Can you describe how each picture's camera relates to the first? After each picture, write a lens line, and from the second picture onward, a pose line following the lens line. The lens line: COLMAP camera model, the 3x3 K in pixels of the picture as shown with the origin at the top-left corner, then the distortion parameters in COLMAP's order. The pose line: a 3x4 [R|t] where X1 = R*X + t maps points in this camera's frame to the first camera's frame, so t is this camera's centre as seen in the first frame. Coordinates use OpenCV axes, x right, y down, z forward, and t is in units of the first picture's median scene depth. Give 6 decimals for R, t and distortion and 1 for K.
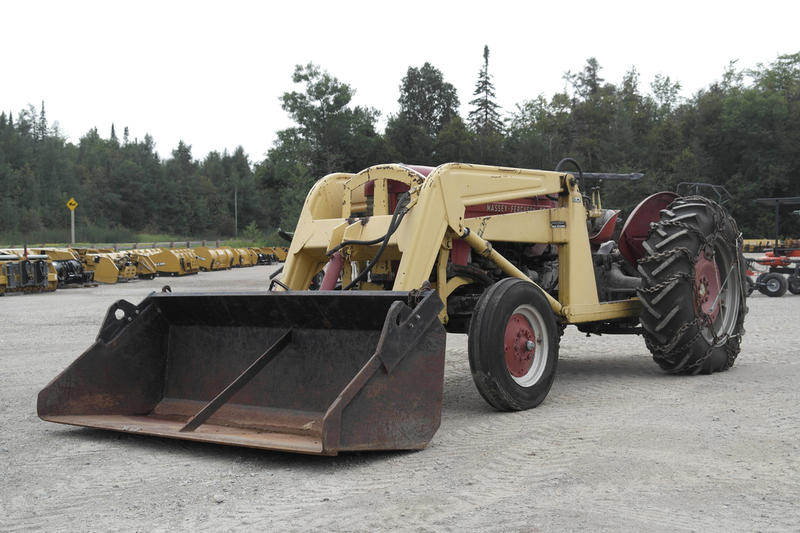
lens RADIAL K [[1058.9, 0, 400.0], [0, 1058.9, 266.5], [0, 0, 1]] dist [0.013040, 0.020260]
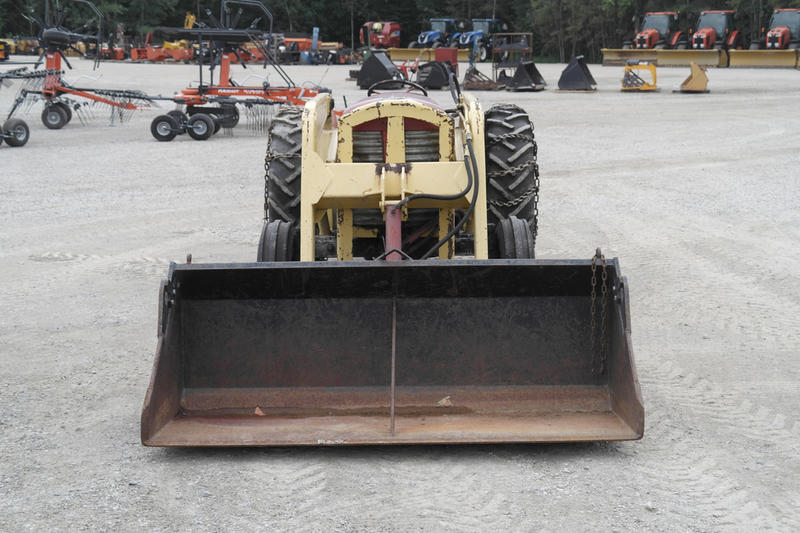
lens RADIAL K [[1237.7, 0, 400.0], [0, 1237.7, 266.5], [0, 0, 1]] dist [0.150064, 0.223266]
pose [[0.775854, -0.096327, 0.623516, -0.719179], [-0.005126, 0.987281, 0.158903, -0.130222], [-0.630892, -0.126482, 0.765492, 0.177636]]
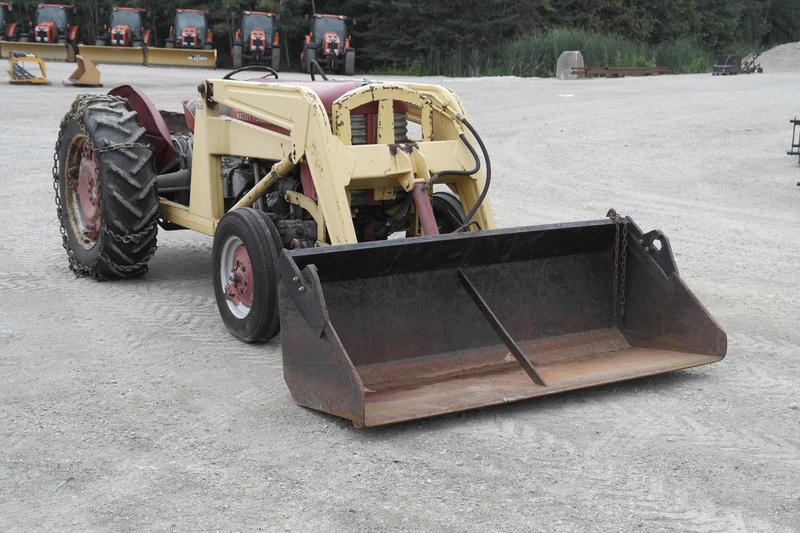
lens RADIAL K [[1237.7, 0, 400.0], [0, 1237.7, 266.5], [0, 0, 1]] dist [0.150064, 0.223266]
pose [[0.319244, -0.147773, 0.936080, -1.121473], [-0.007249, 0.987358, 0.158340, -0.116050], [-0.947645, -0.057334, 0.314137, 0.658606]]
